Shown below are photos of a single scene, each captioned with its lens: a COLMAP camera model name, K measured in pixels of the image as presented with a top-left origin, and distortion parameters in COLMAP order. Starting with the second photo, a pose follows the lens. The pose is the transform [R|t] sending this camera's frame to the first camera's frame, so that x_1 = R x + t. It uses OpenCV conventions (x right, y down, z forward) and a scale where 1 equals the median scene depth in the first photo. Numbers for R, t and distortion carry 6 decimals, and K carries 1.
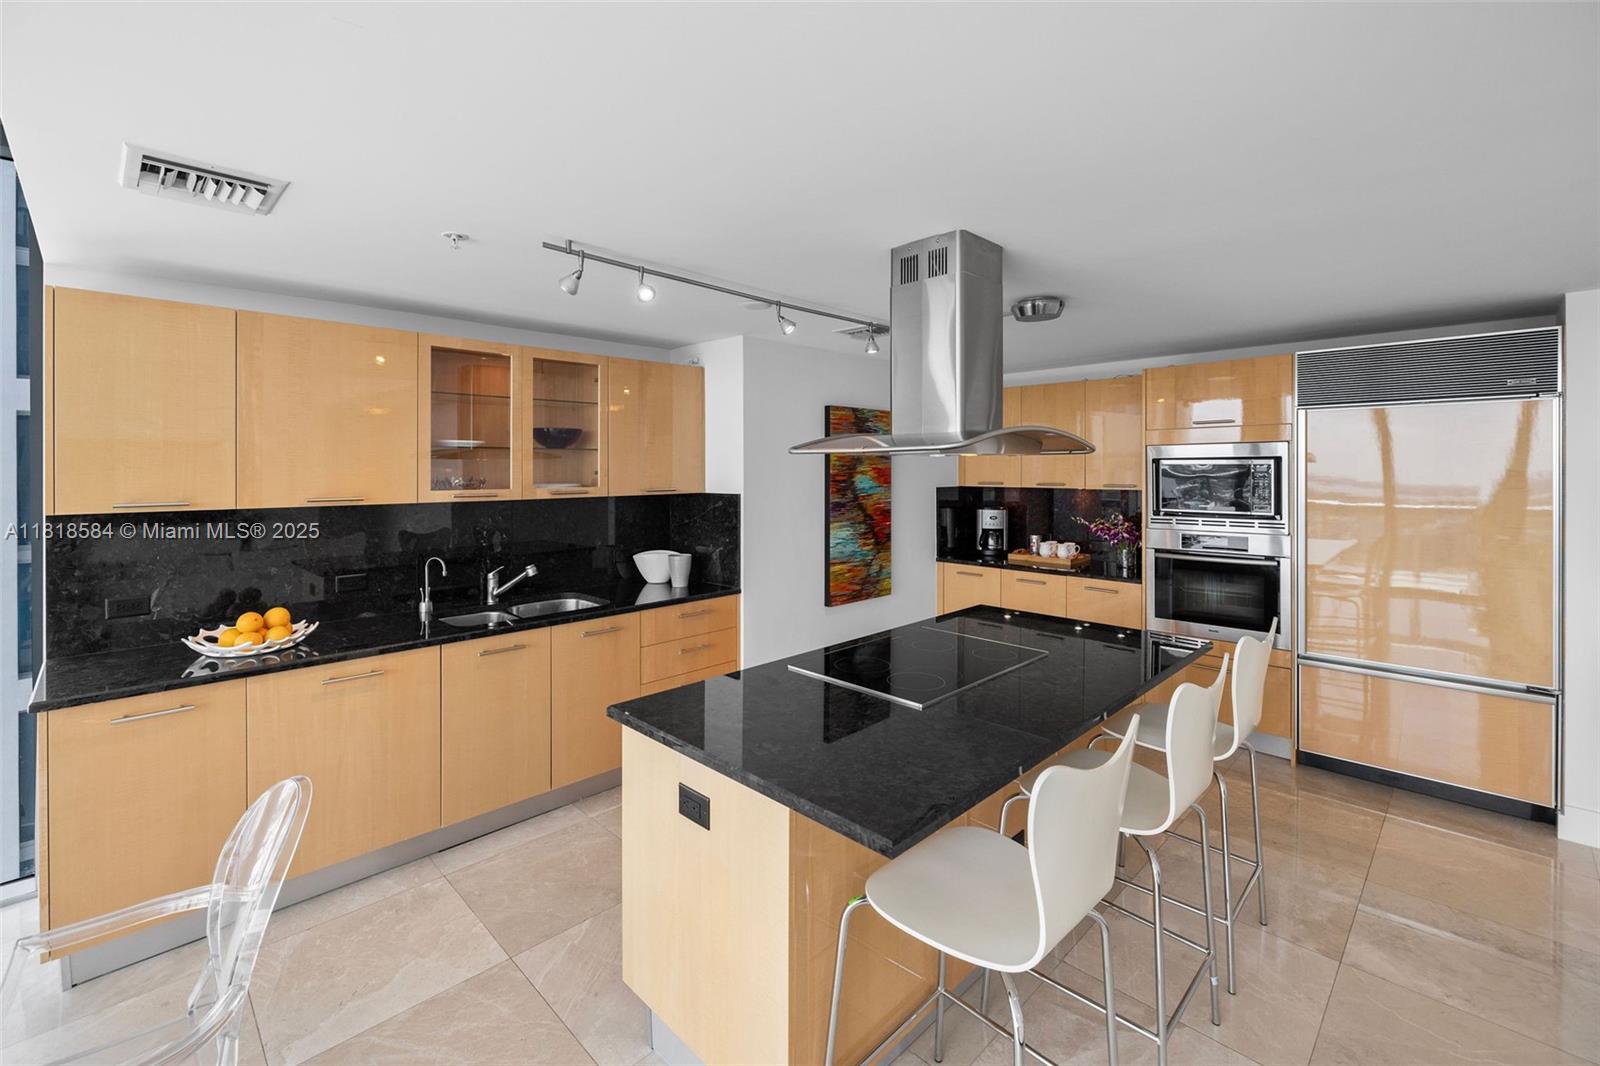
lens RADIAL K [[685.1, 0, 793.5], [0, 685.1, 524.2], [0, 0, 1]] dist [0.002375, 0.000396]
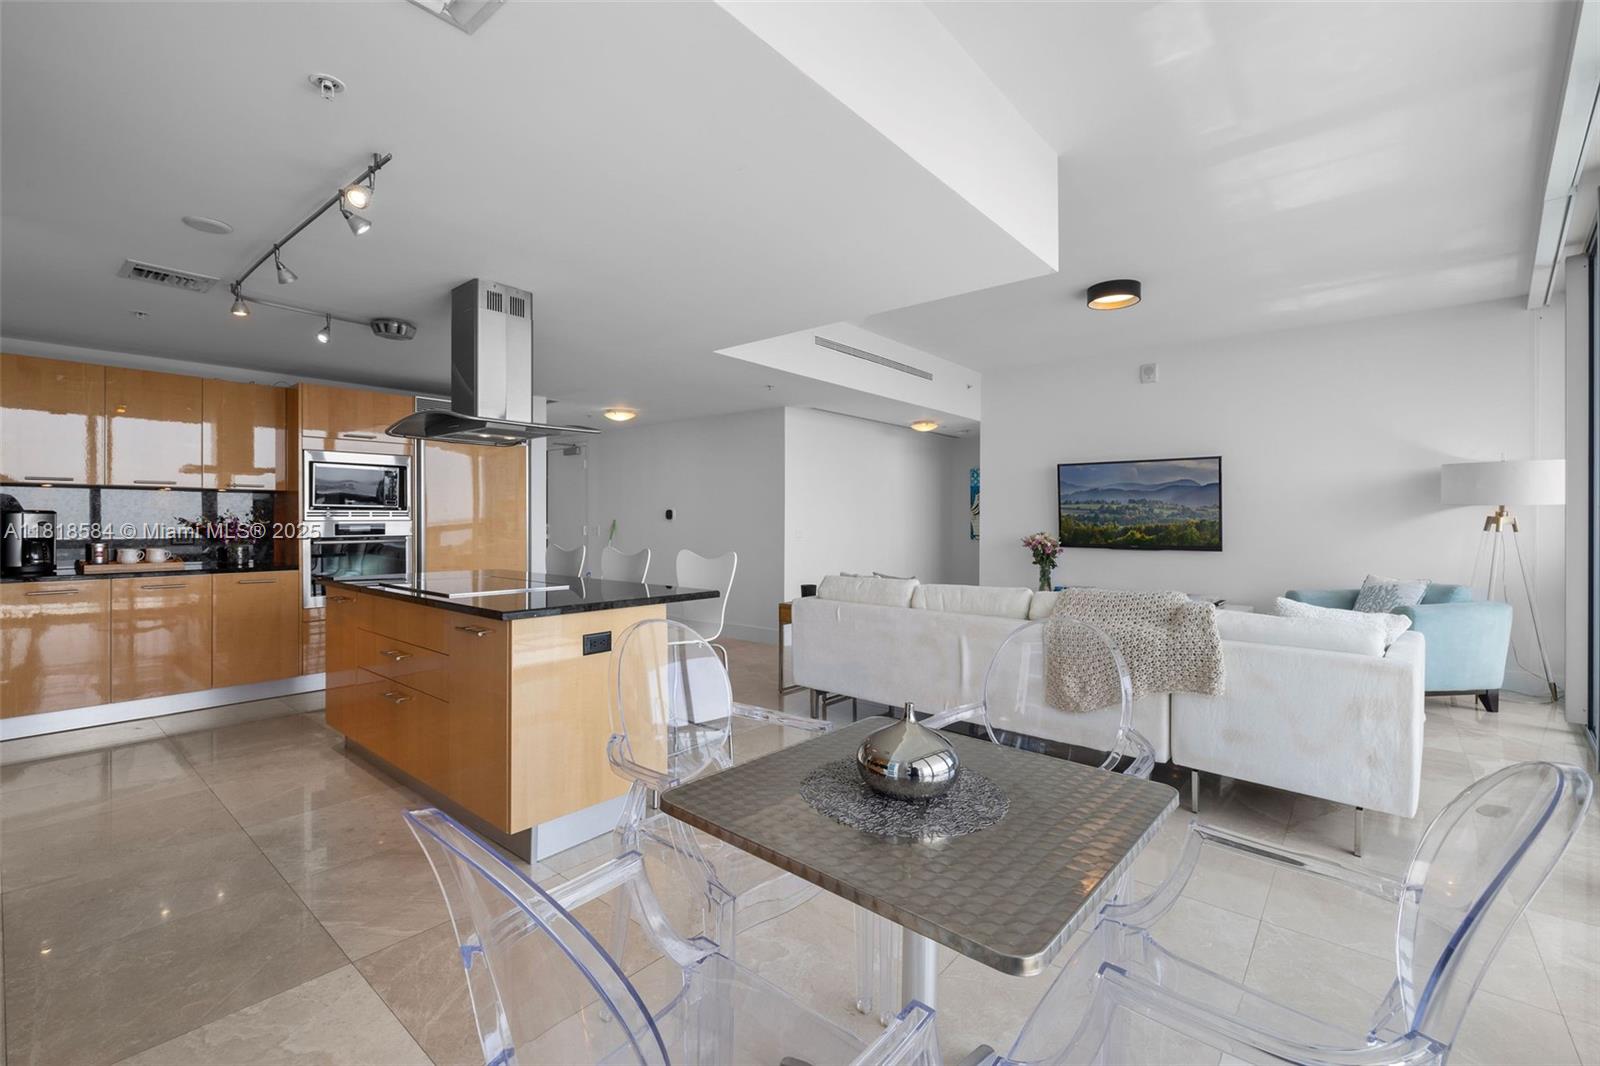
lens RADIAL K [[685.1, 0, 793.5], [0, 685.1, 524.2], [0, 0, 1]] dist [0.002375, 0.000396]
pose [[-0.104808, 0.005248, 0.994479, -0.857860], [0.089244, 0.996001, 0.004150, 0.095852], [-0.990480, 0.089186, -0.104858, 0.366213]]
